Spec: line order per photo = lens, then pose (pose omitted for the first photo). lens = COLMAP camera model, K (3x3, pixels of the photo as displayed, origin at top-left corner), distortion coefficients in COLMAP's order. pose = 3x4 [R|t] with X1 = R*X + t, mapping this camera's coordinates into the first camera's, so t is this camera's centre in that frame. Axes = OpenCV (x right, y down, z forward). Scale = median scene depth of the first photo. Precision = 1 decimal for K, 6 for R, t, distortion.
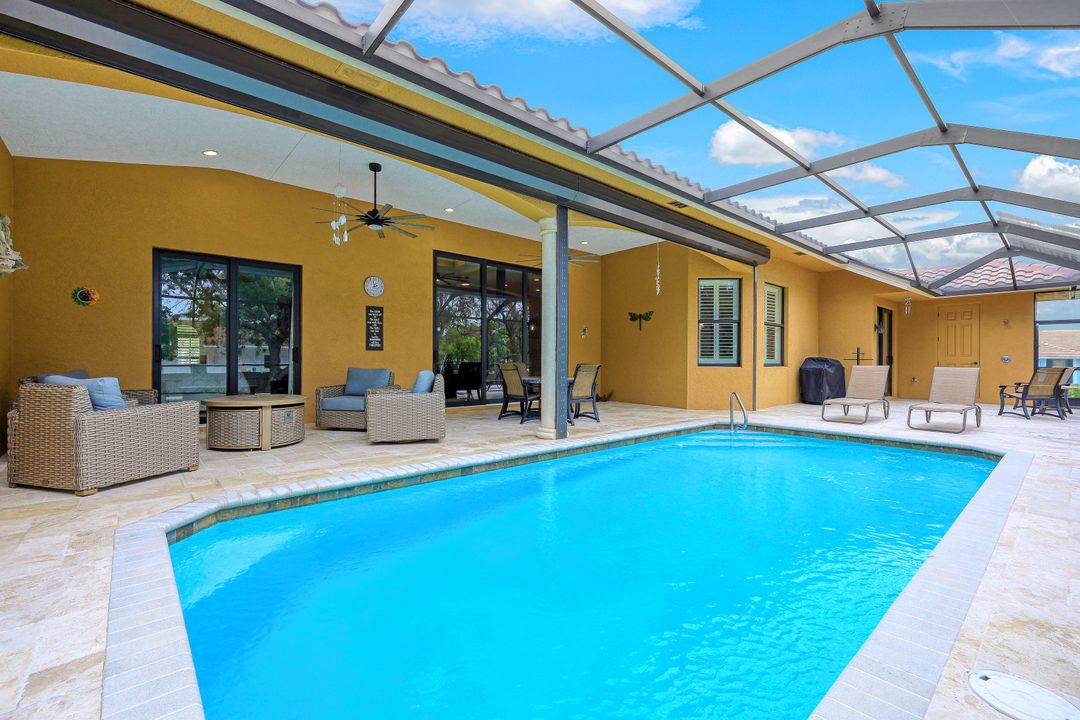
lens RADIAL K [[467.9, 0, 540.0], [0, 467.9, 360.0], [0, 0, 1]] dist [0.001944, 0.000391]
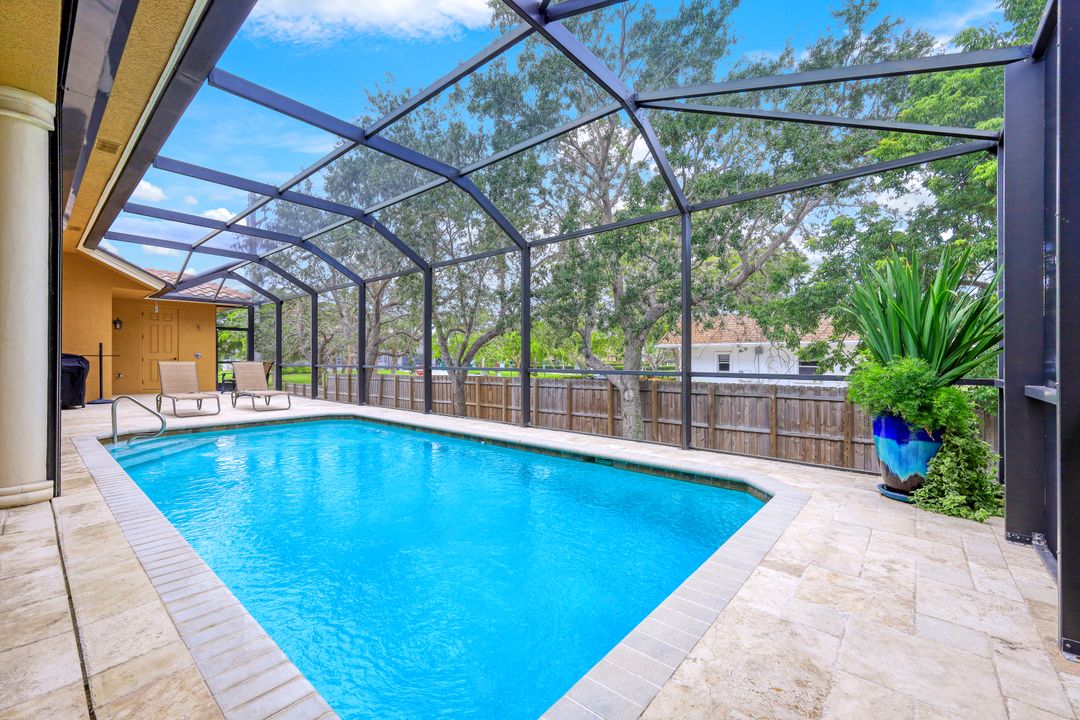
lens RADIAL K [[439.2, 0, 540.0], [0, 439.2, 360.0], [0, 0, 1]] dist [0.001584, 0.000201]
pose [[-0.140400, -0.006726, 0.990072, -0.484161], [-0.003547, 0.999974, 0.006290, -0.000531], [-0.990088, -0.002629, -0.140420, 0.416269]]
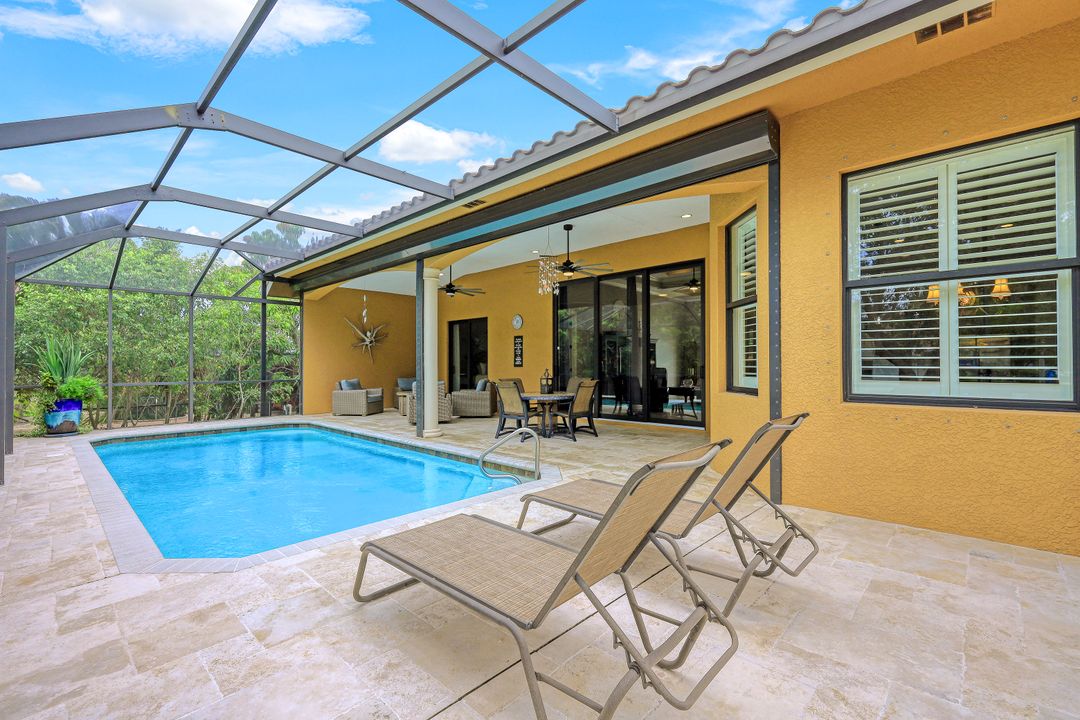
lens RADIAL K [[467.9, 0, 540.0], [0, 467.9, 360.0], [0, 0, 1]] dist [0.001944, 0.000391]
pose [[0.098506, -0.017228, -0.994987, 1.166060], [0.004734, 0.999847, -0.016843, -0.019031], [0.995125, -0.003051, 0.098573, 1.016865]]
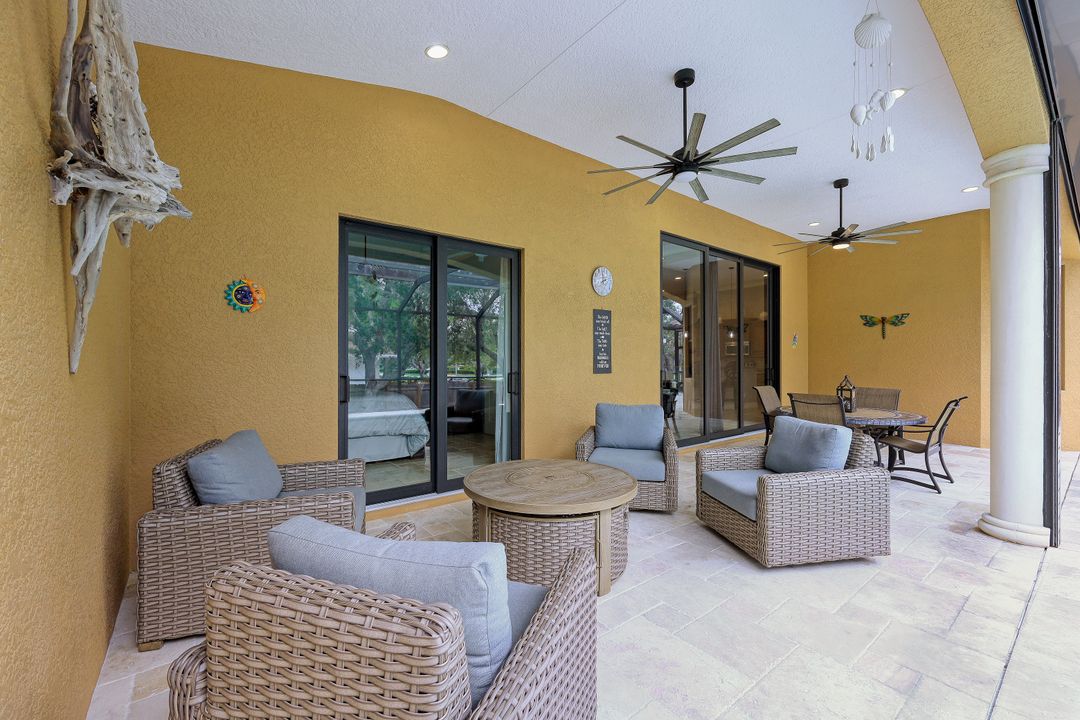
lens RADIAL K [[444.2, 0, 540.0], [0, 444.2, 360.0], [0, 0, 1]] dist [0.001040, -0.000076]
pose [[0.998095, -0.002775, -0.061635, -0.445107], [0.002627, 0.999993, -0.002476, -0.042693], [0.061642, 0.002310, 0.998096, 0.370649]]
